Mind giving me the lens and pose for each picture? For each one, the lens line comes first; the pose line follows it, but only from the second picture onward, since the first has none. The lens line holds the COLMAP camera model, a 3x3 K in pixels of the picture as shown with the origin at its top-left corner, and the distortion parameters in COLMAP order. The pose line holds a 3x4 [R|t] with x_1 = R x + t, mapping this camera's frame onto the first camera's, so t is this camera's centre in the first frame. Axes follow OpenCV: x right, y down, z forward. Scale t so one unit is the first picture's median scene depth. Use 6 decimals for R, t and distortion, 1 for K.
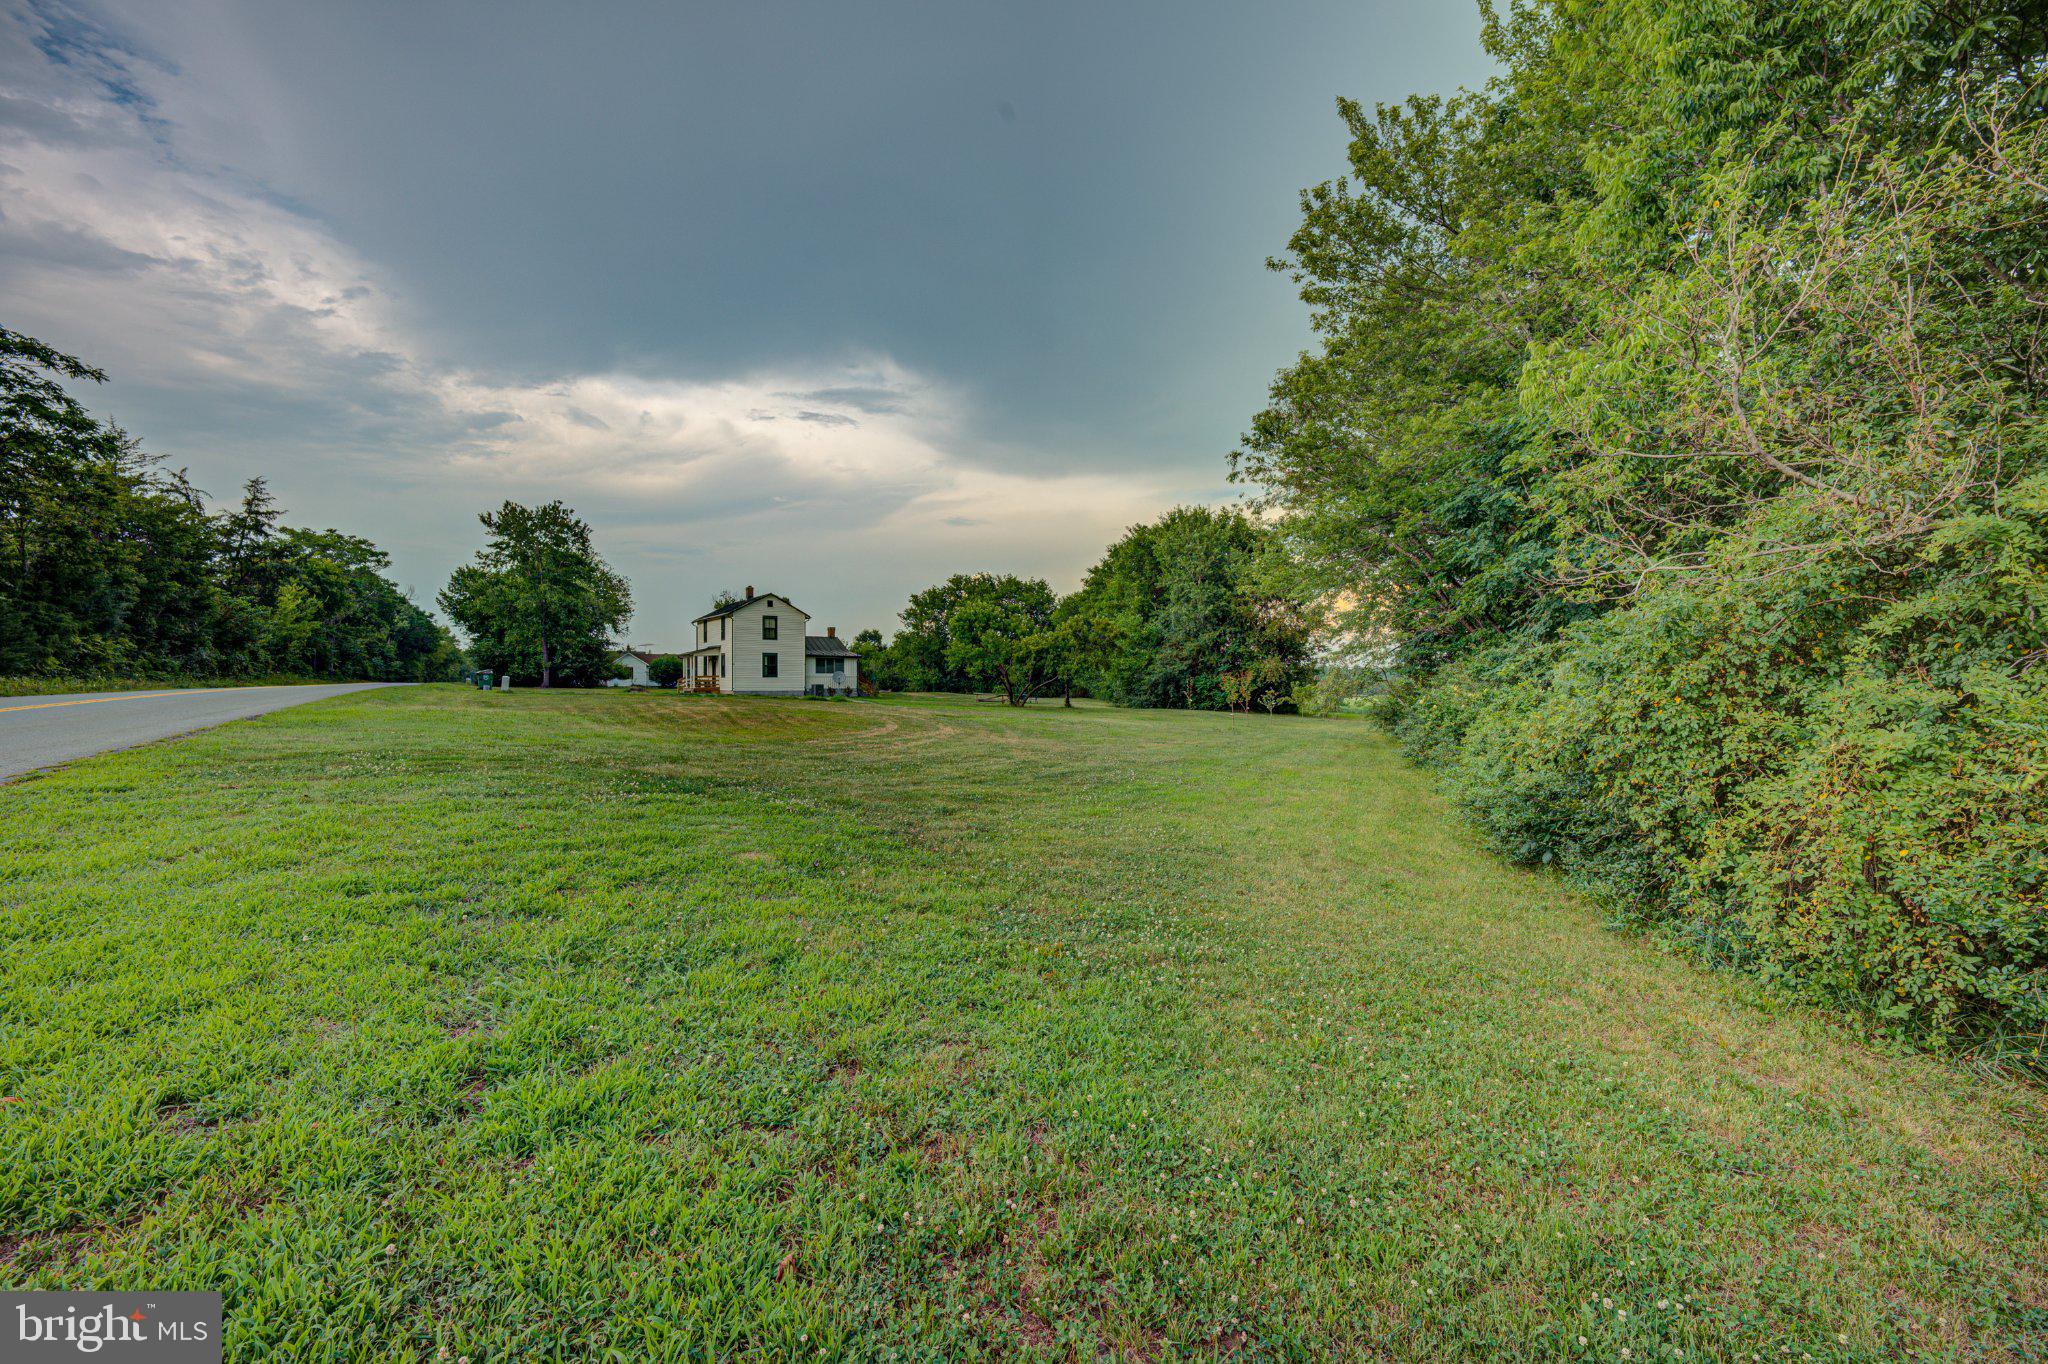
lens RADIAL K [[829.6, 0, 1027.2], [0, 829.6, 676.3], [0, 0, 1]] dist [-0.008694, -0.000455]
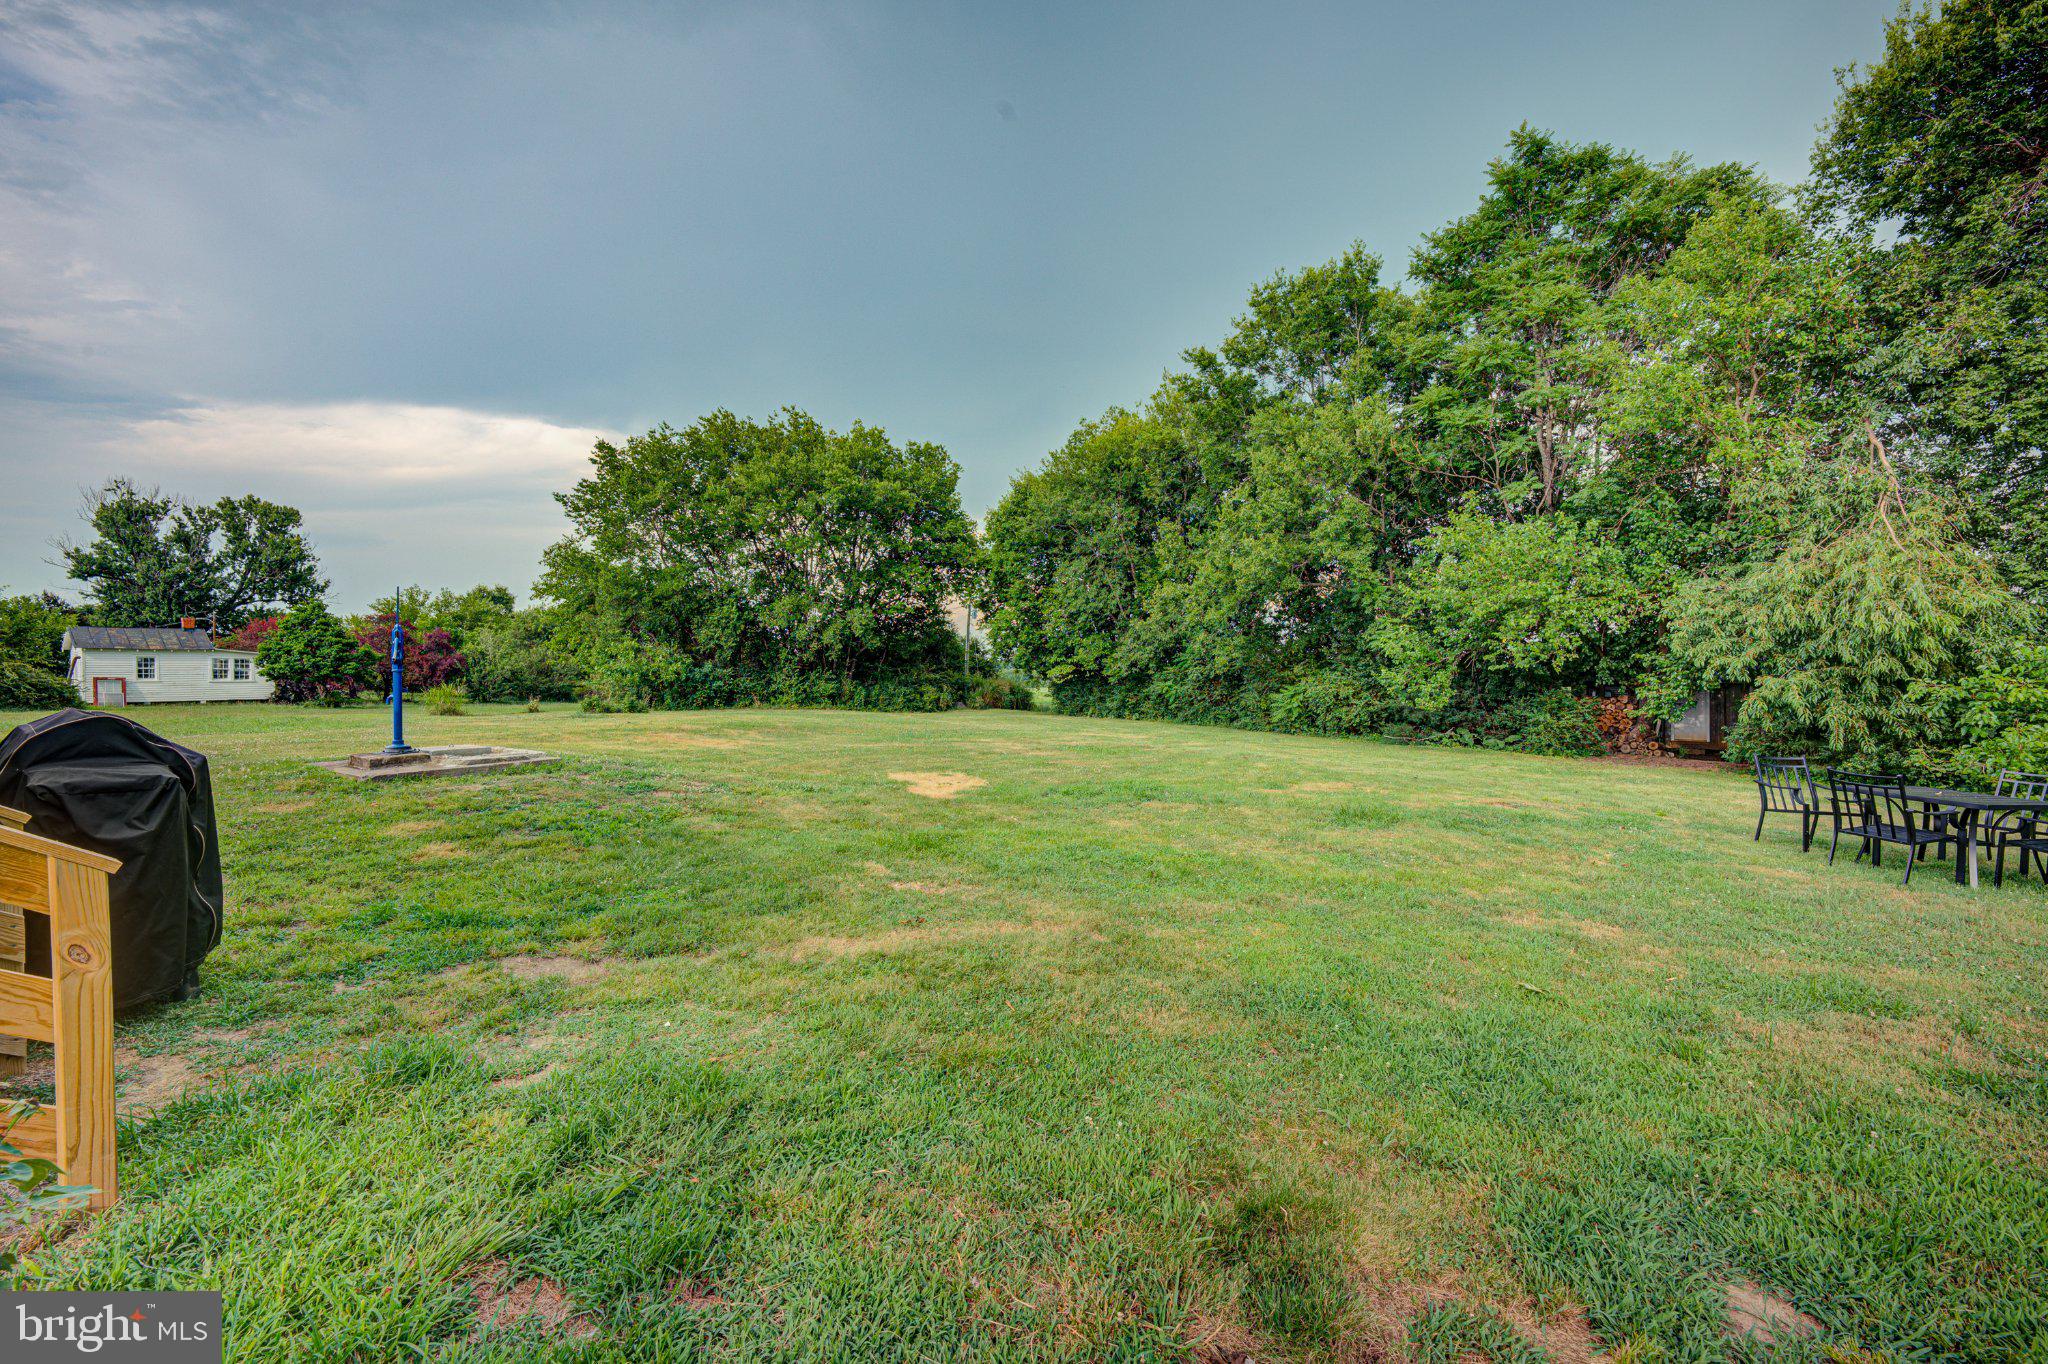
lens RADIAL K [[829.6, 0, 1027.2], [0, 829.6, 676.3], [0, 0, 1]] dist [-0.008694, -0.000455]
pose [[0.928178, -0.005238, 0.372100, -0.104952], [0.002862, 0.999972, 0.006937, 0.003730], [-0.372126, -0.005374, 0.928167, 0.619487]]
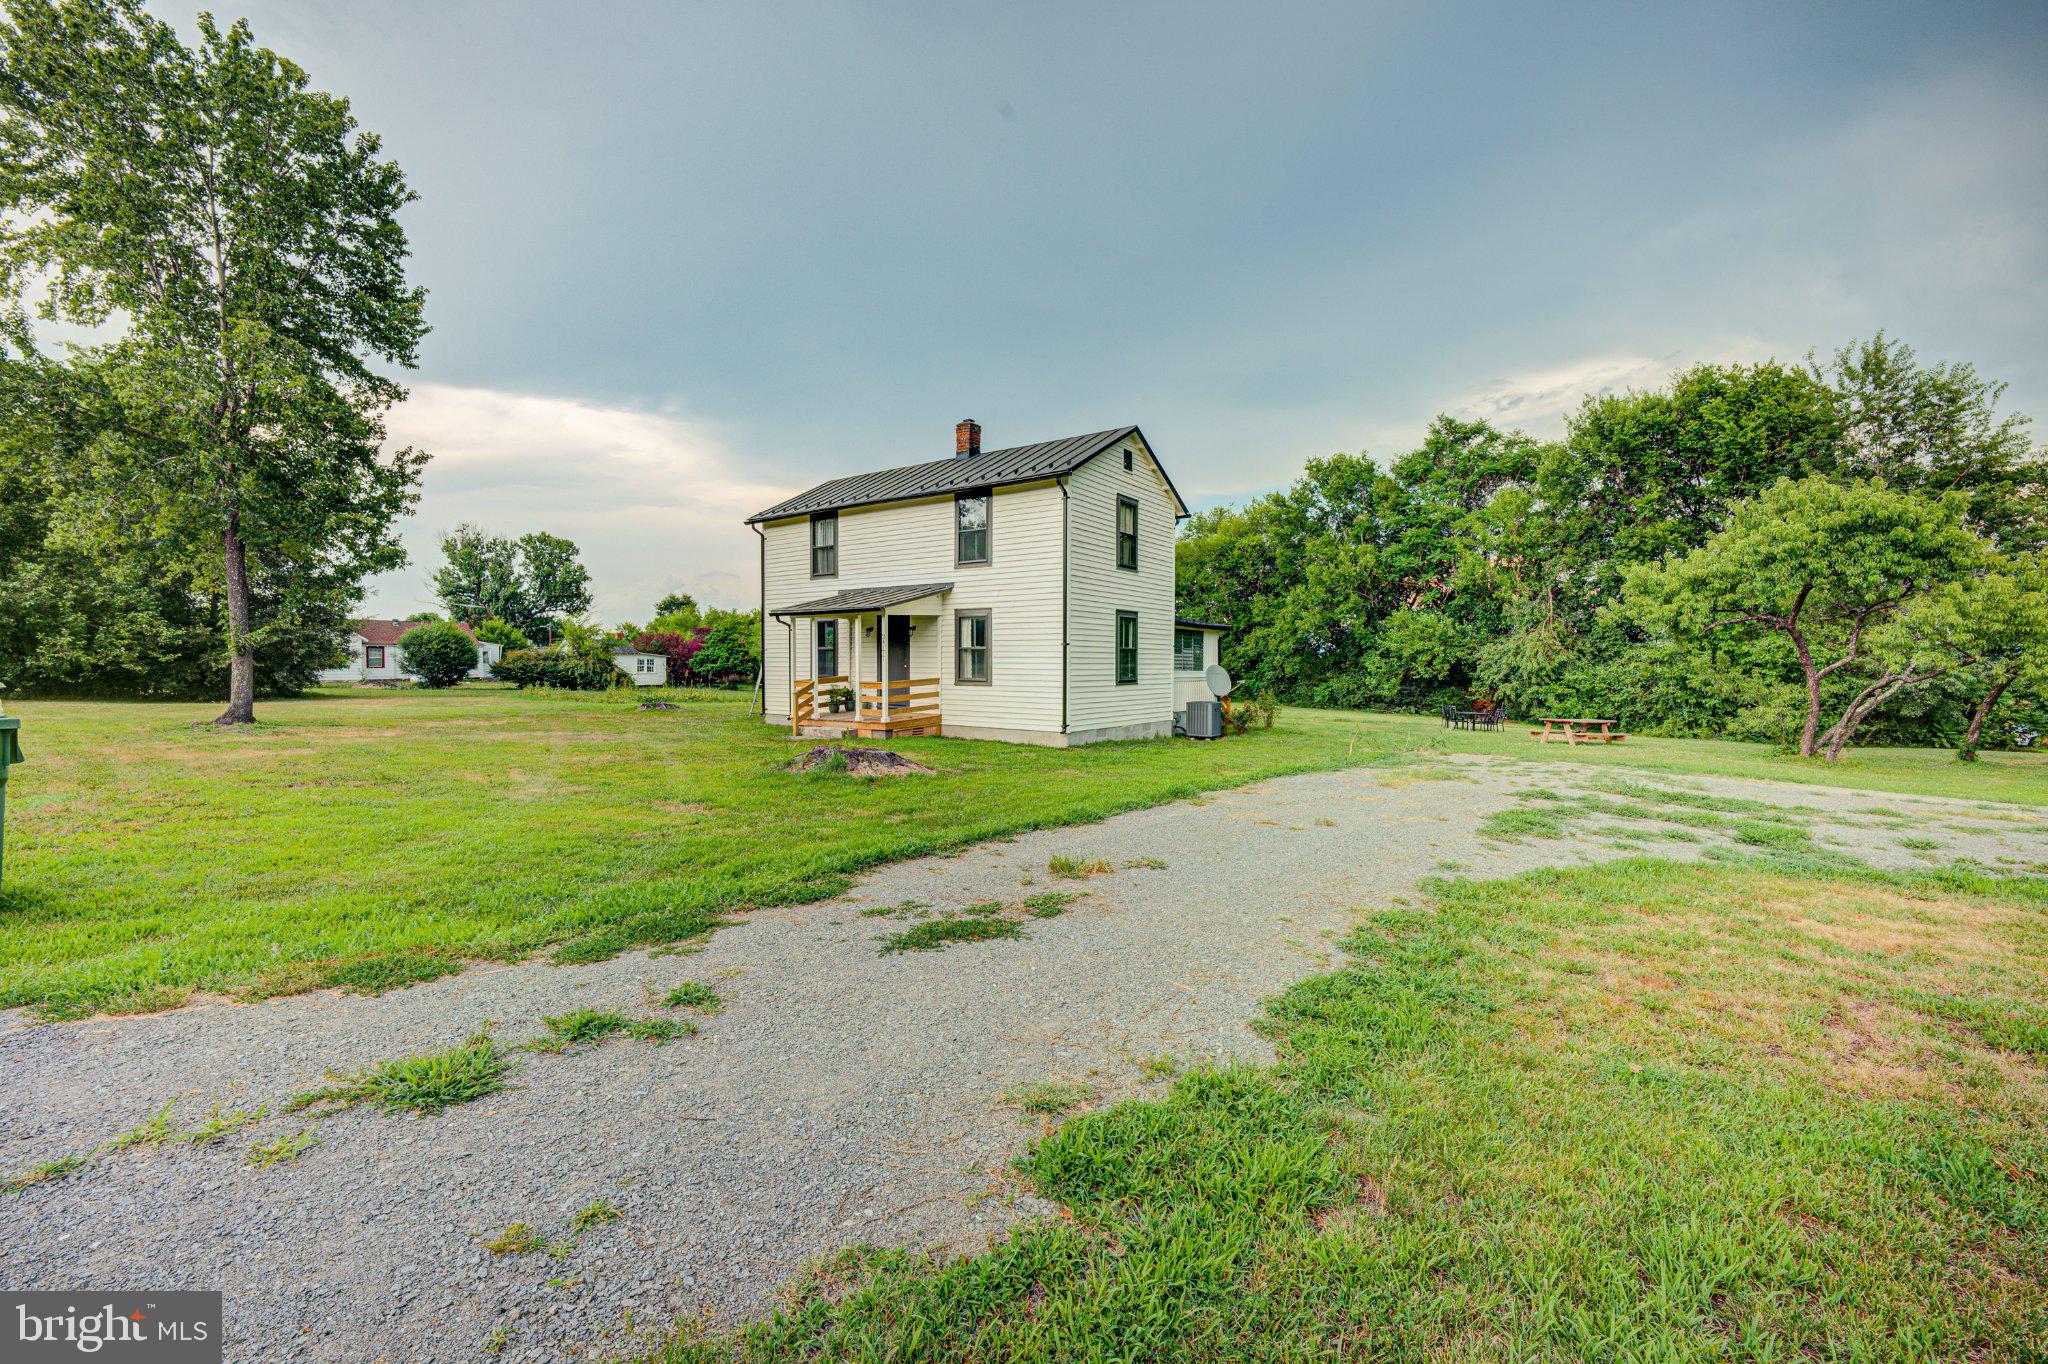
lens RADIAL K [[846.2, 0, 1006.1], [0, 846.2, 685.6], [0, 0, 1]] dist [-0.010725, -0.000134]
pose [[0.949475, -0.006208, 0.313781, -0.271970], [-0.003975, 0.999486, 0.031803, -0.005224], [-0.313817, -0.031443, 0.948963, 0.408777]]
